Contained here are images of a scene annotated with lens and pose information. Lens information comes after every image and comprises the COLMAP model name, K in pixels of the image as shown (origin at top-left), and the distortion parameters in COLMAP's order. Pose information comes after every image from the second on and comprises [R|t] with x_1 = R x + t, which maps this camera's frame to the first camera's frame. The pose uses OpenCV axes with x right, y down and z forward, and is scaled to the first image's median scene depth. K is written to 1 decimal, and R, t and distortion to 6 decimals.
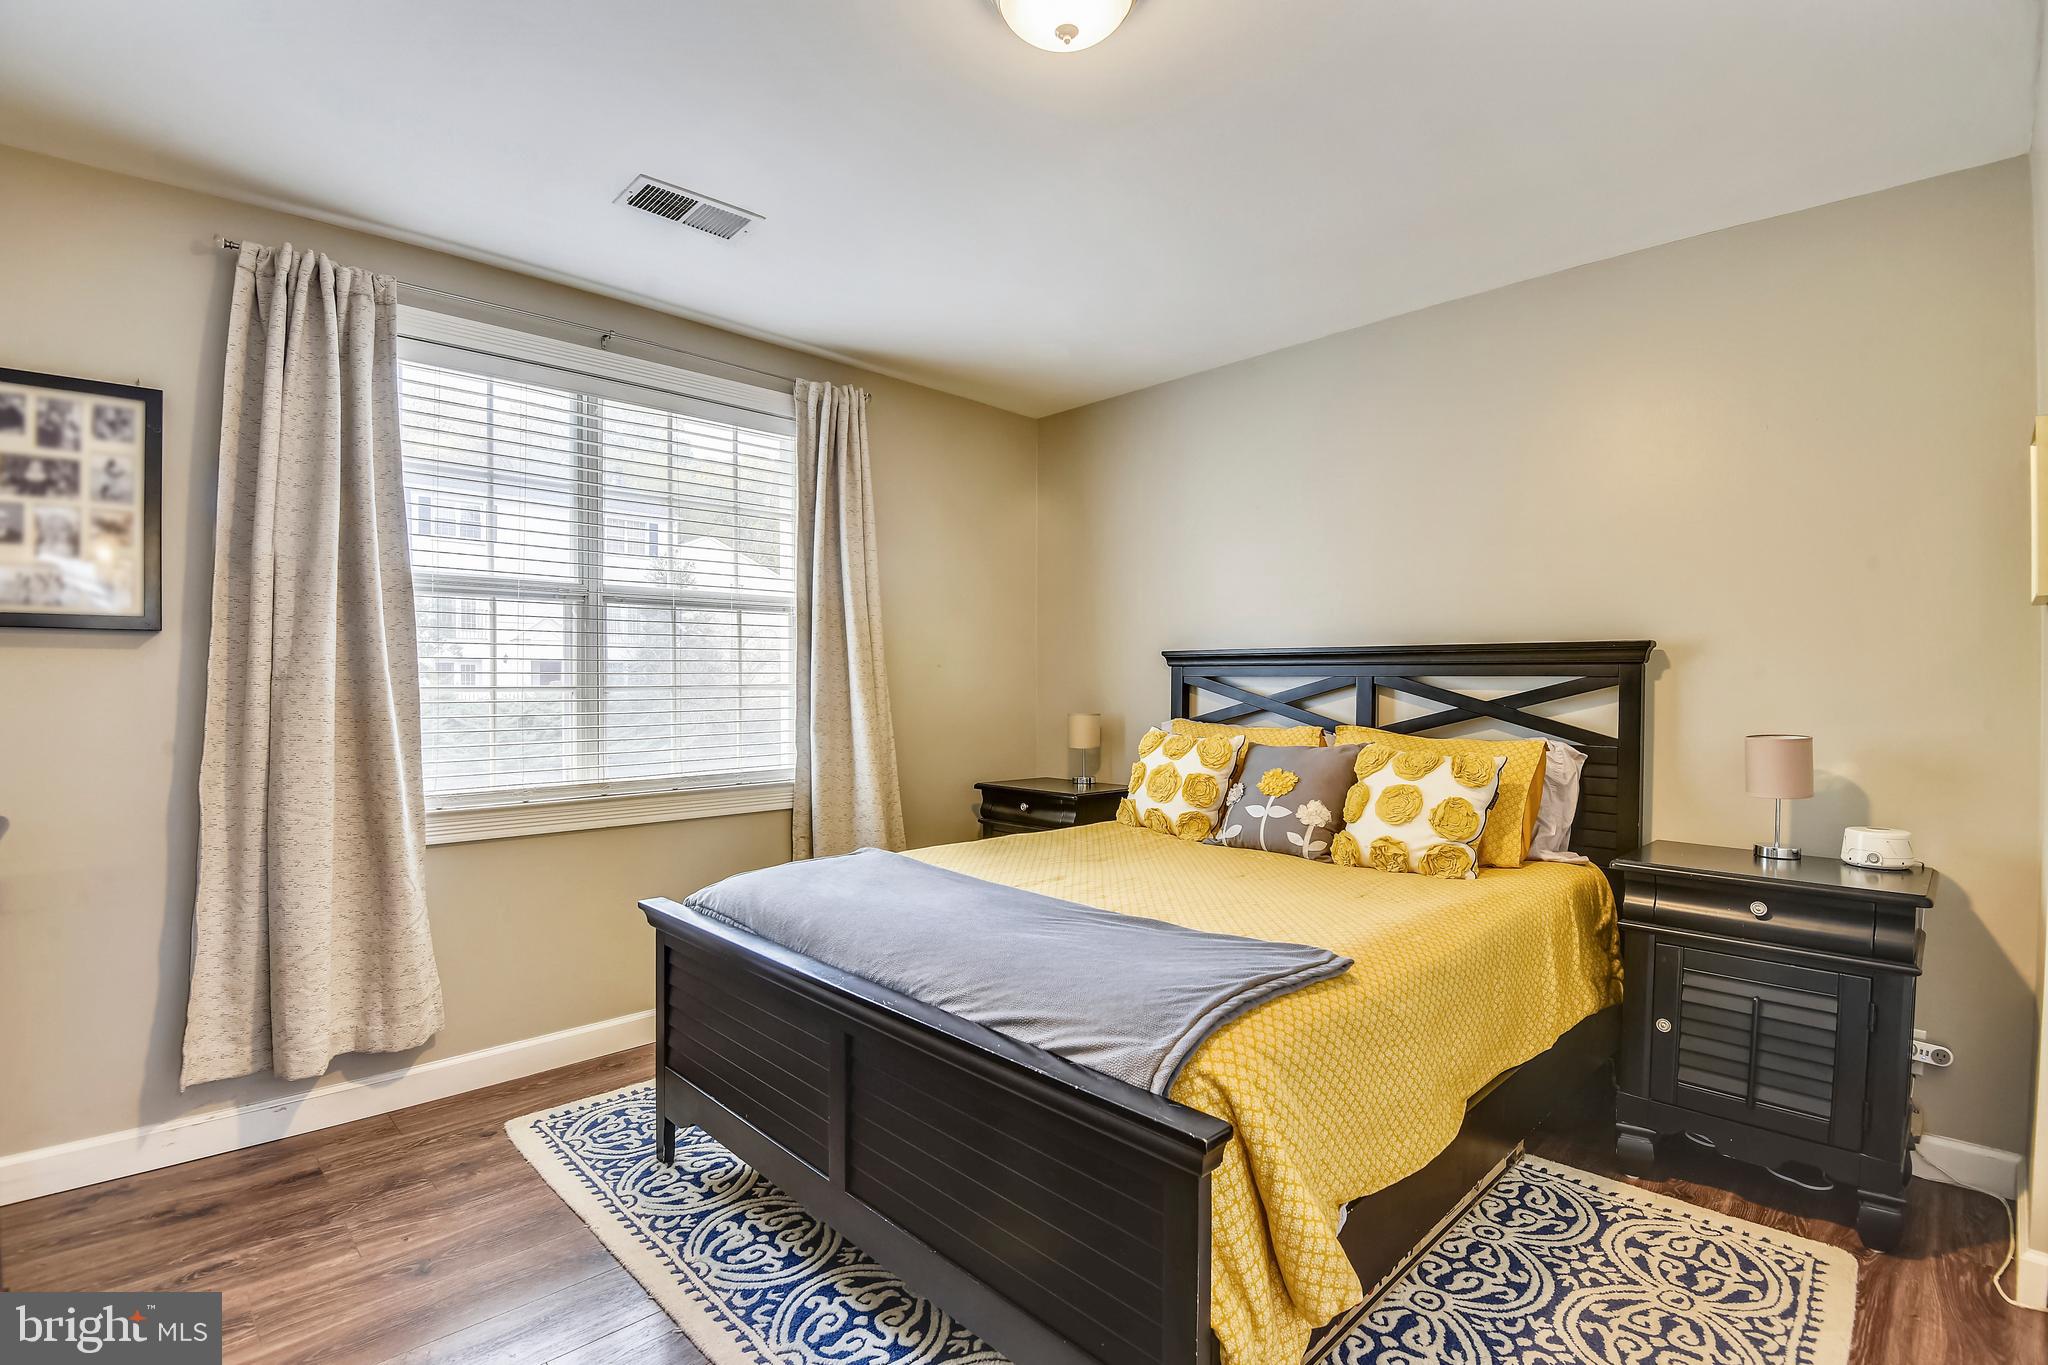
lens RADIAL K [[937.5, 0, 1025.1], [0, 937.5, 674.9], [0, 0, 1]] dist [0.000496, 0.002903]
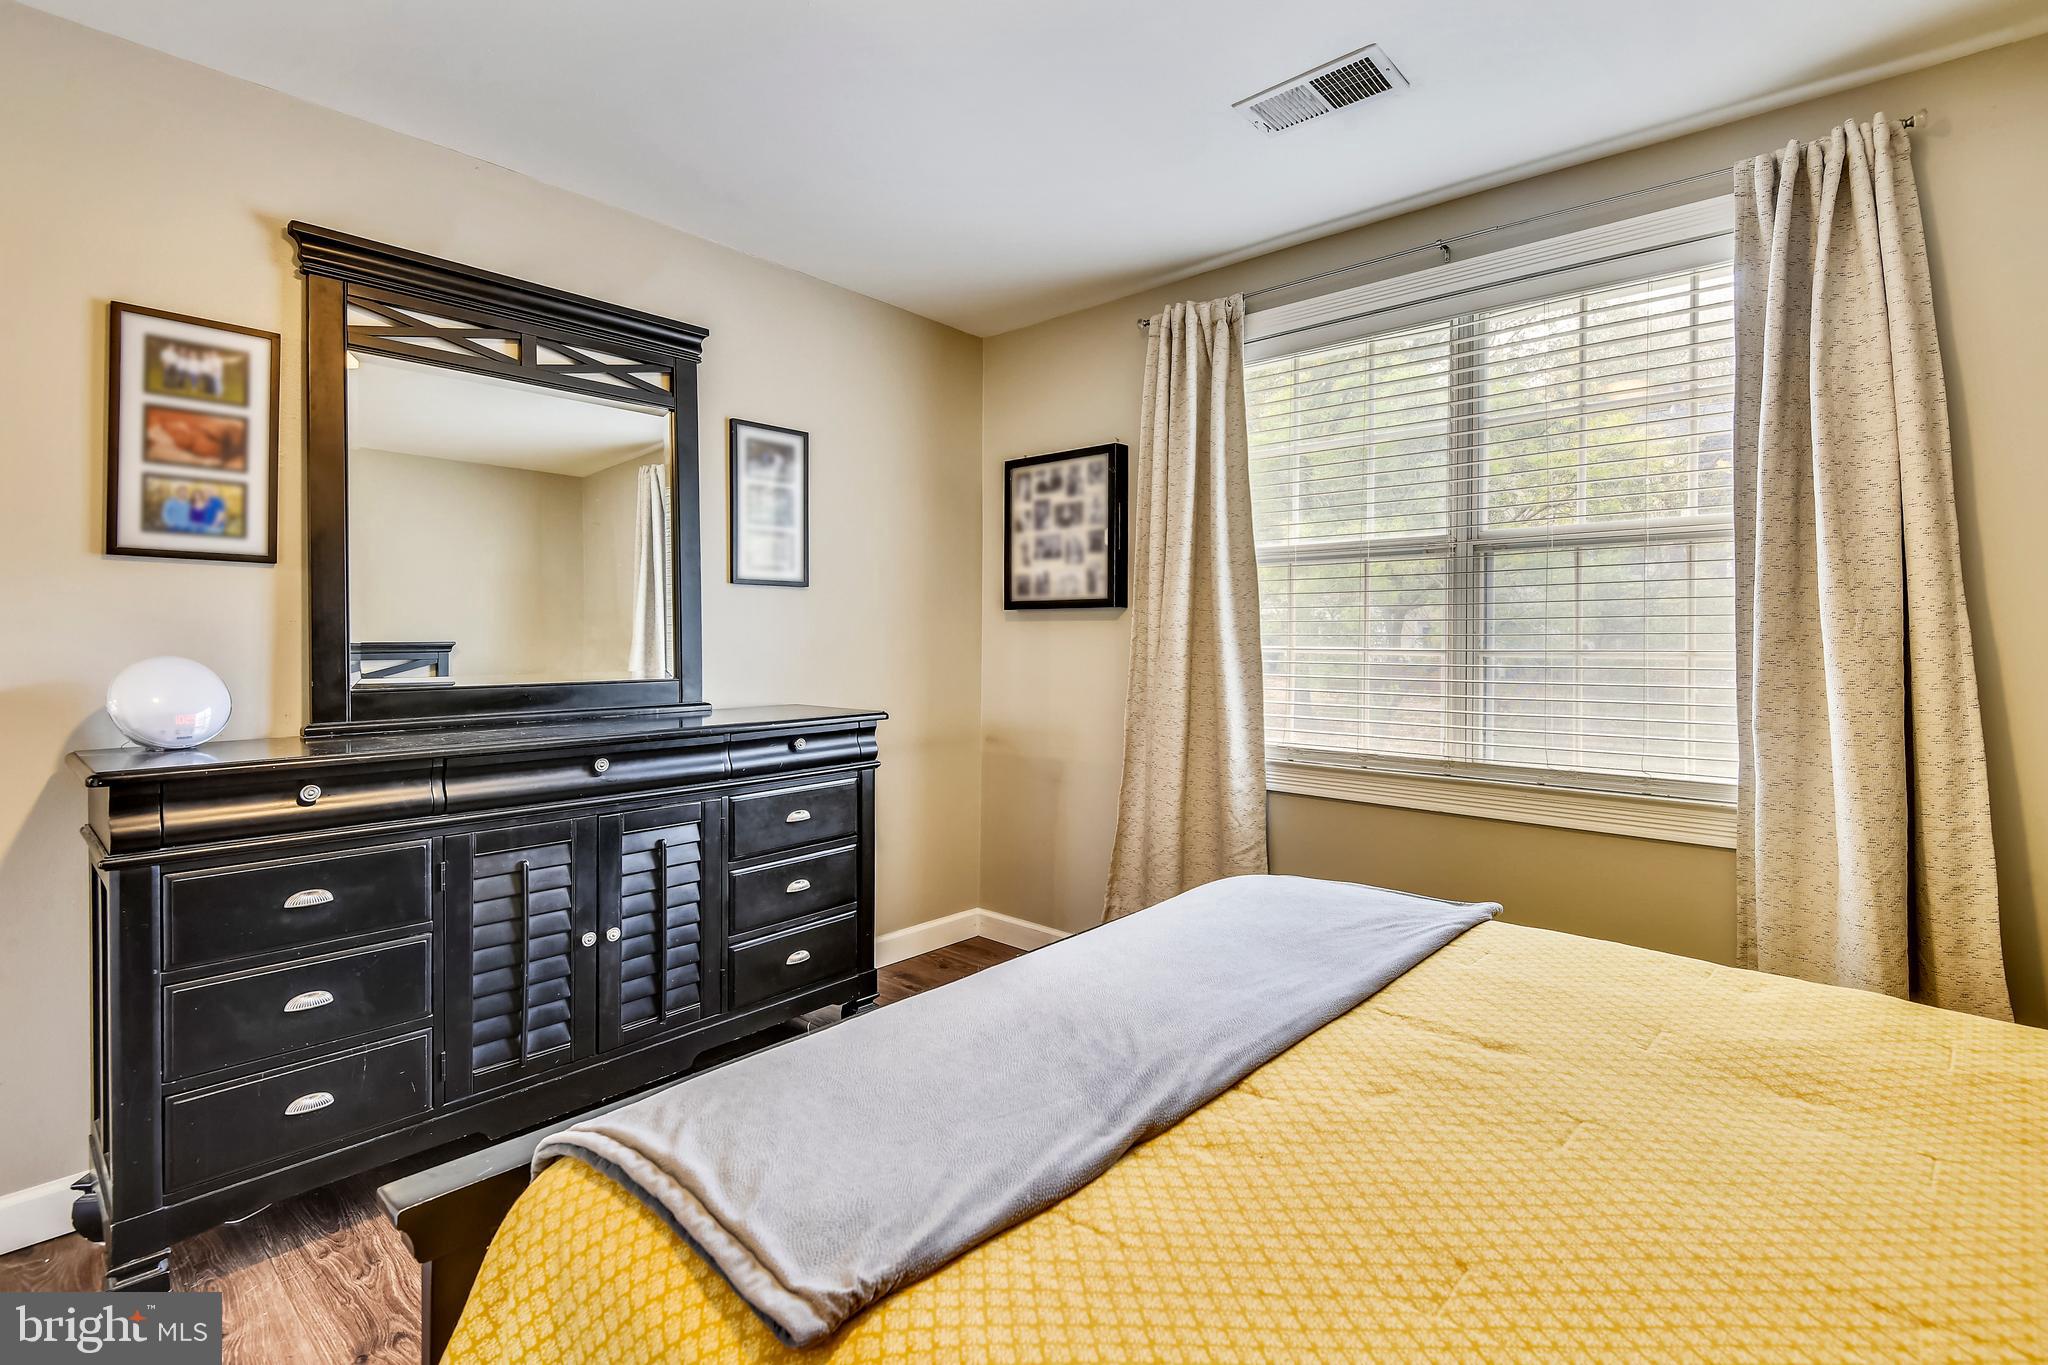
lens RADIAL K [[937.5, 0, 1007.4], [0, 937.5, 634.3], [0, 0, 1]] dist [0.000496, 0.002903]
pose [[0.078921, 0.000718, -0.996881, 0.443439], [0.002429, 0.999997, 0.000912, -0.005258], [0.996878, -0.002493, 0.078919, 0.606008]]
